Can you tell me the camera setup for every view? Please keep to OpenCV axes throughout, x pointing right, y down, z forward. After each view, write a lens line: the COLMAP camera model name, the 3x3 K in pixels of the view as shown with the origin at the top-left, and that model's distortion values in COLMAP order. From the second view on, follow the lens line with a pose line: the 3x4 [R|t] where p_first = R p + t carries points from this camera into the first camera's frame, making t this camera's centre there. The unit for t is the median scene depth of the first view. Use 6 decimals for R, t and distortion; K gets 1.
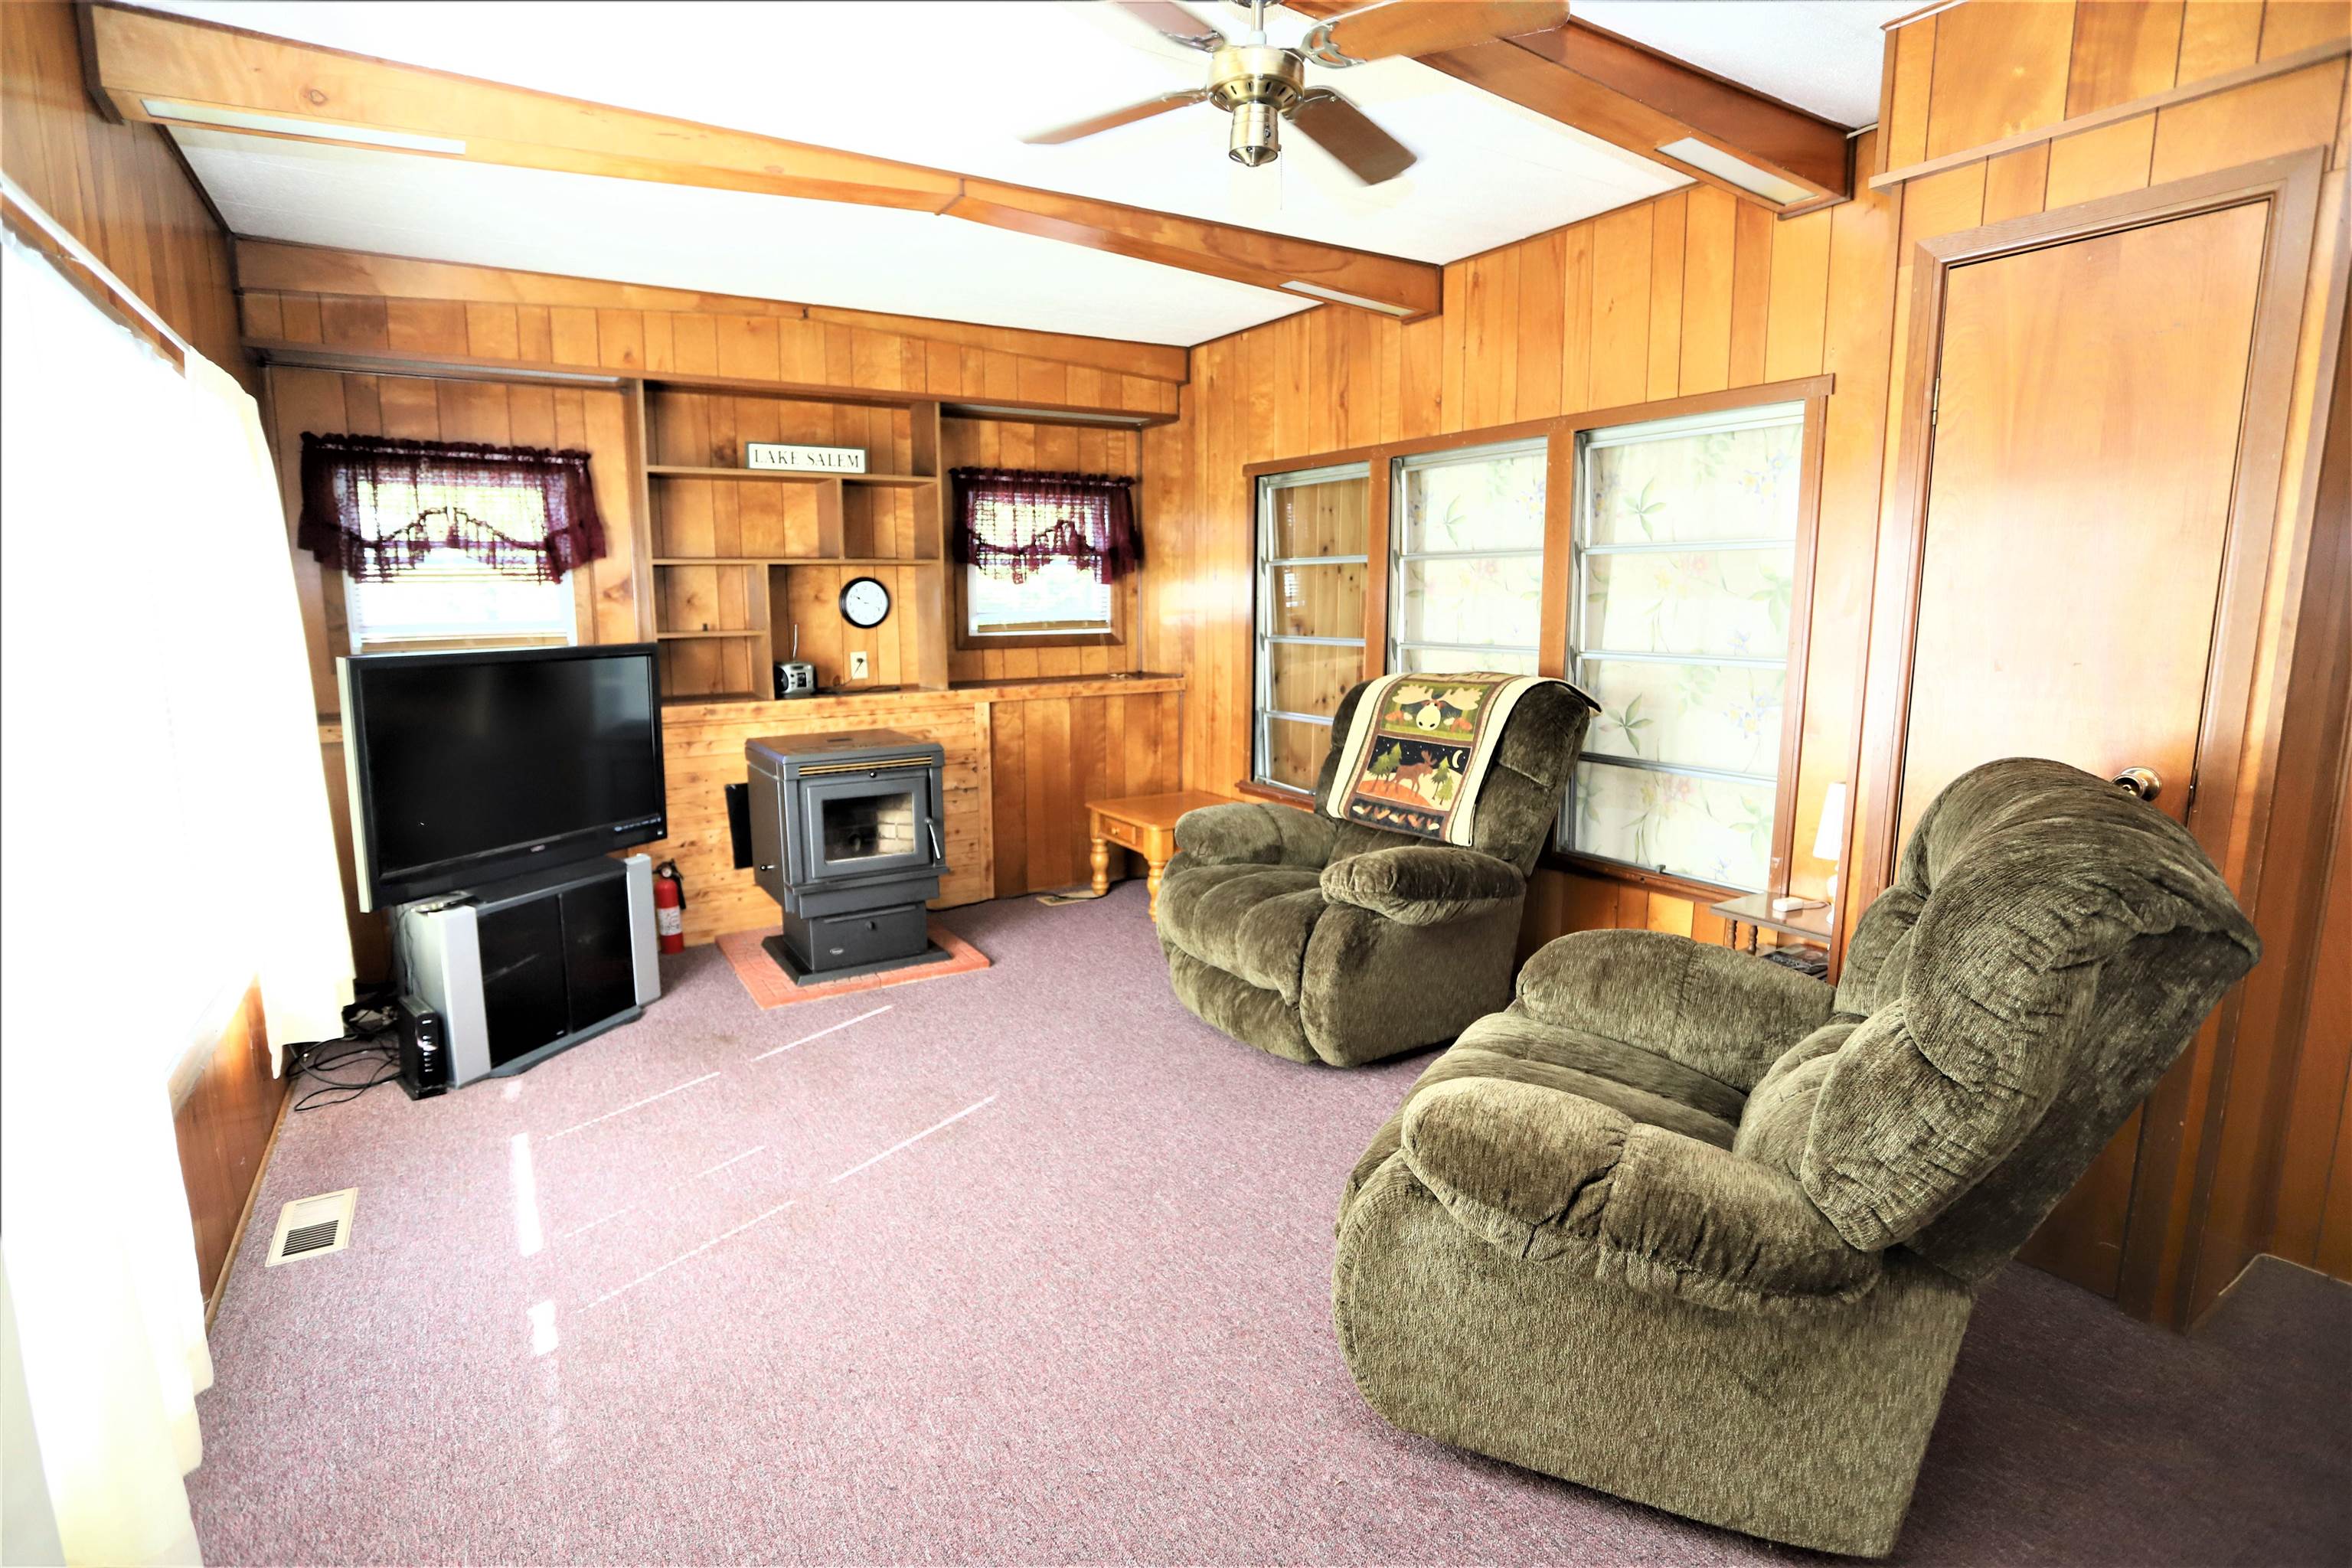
lens RADIAL K [[1127.7, 0, 1180.2], [0, 1127.7, 780.3], [0, 0, 1]] dist [-0.092316, 0.039871]
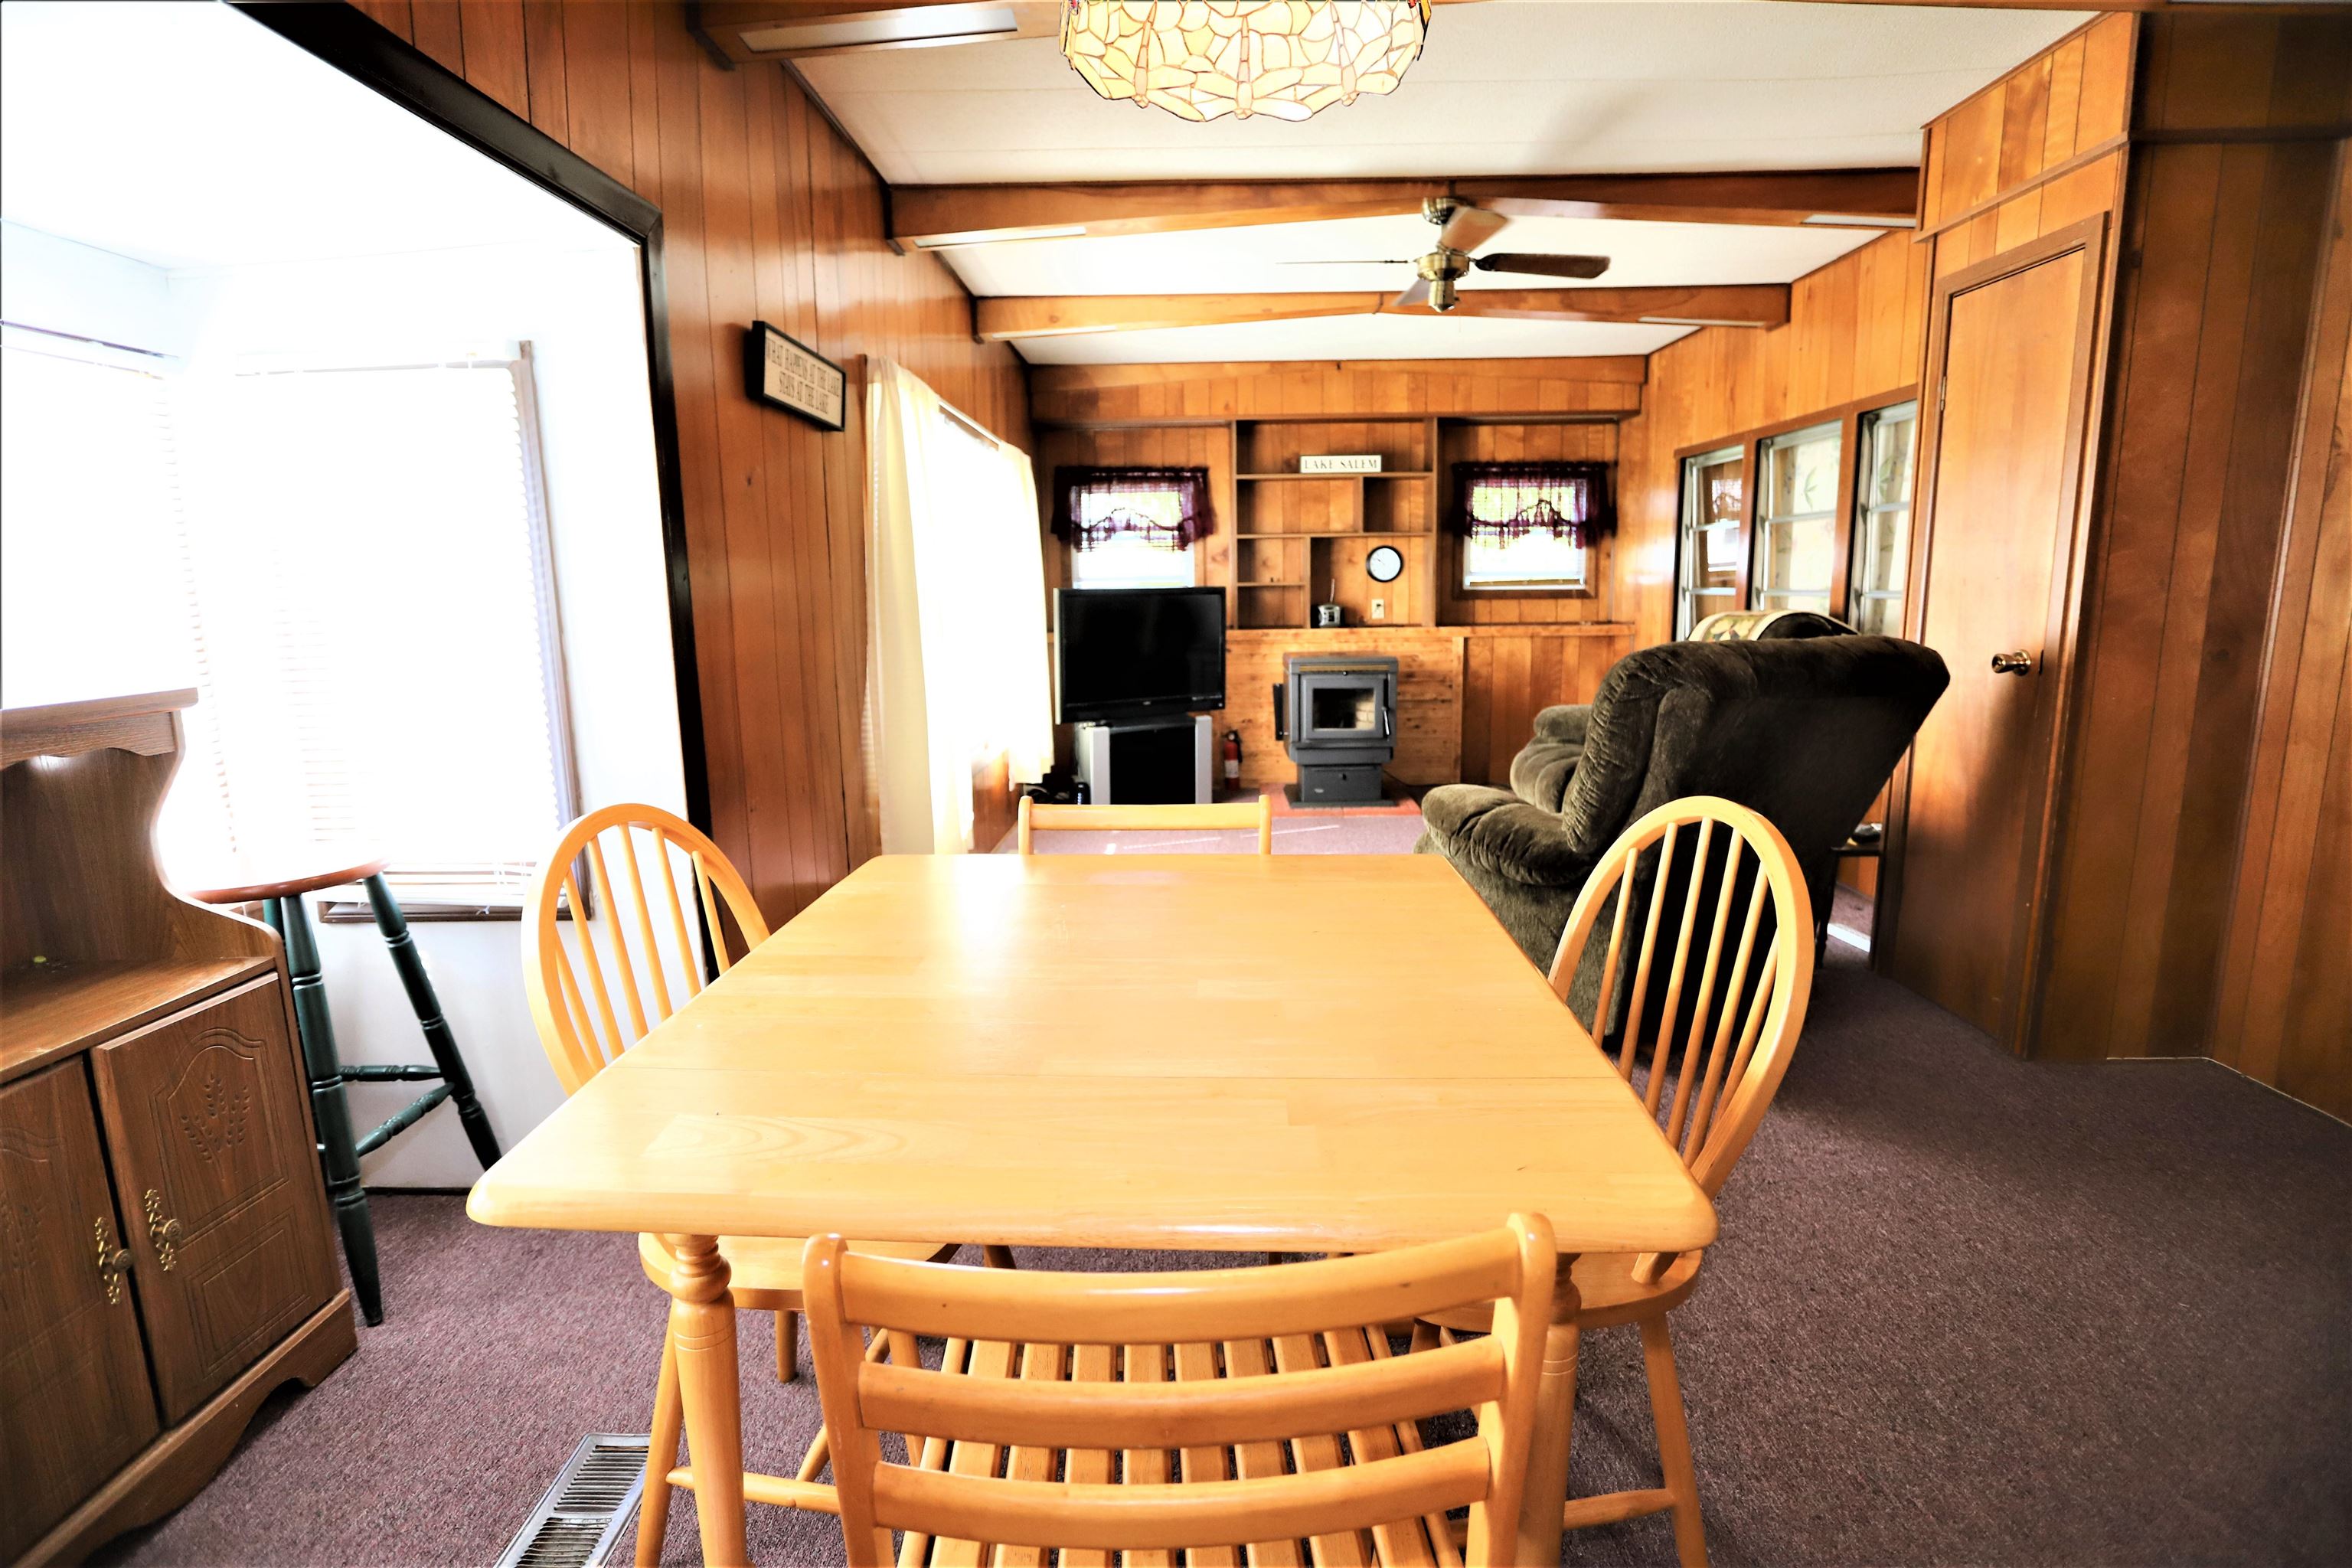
lens RADIAL K [[1127.7, 0, 1180.2], [0, 1127.7, 780.3], [0, 0, 1]] dist [-0.092316, 0.039871]
pose [[0.827744, 0.087173, -0.554293, 0.333900], [-0.076318, 0.996169, 0.042699, 0.076175], [0.555892, 0.006959, 0.831226, -0.330914]]
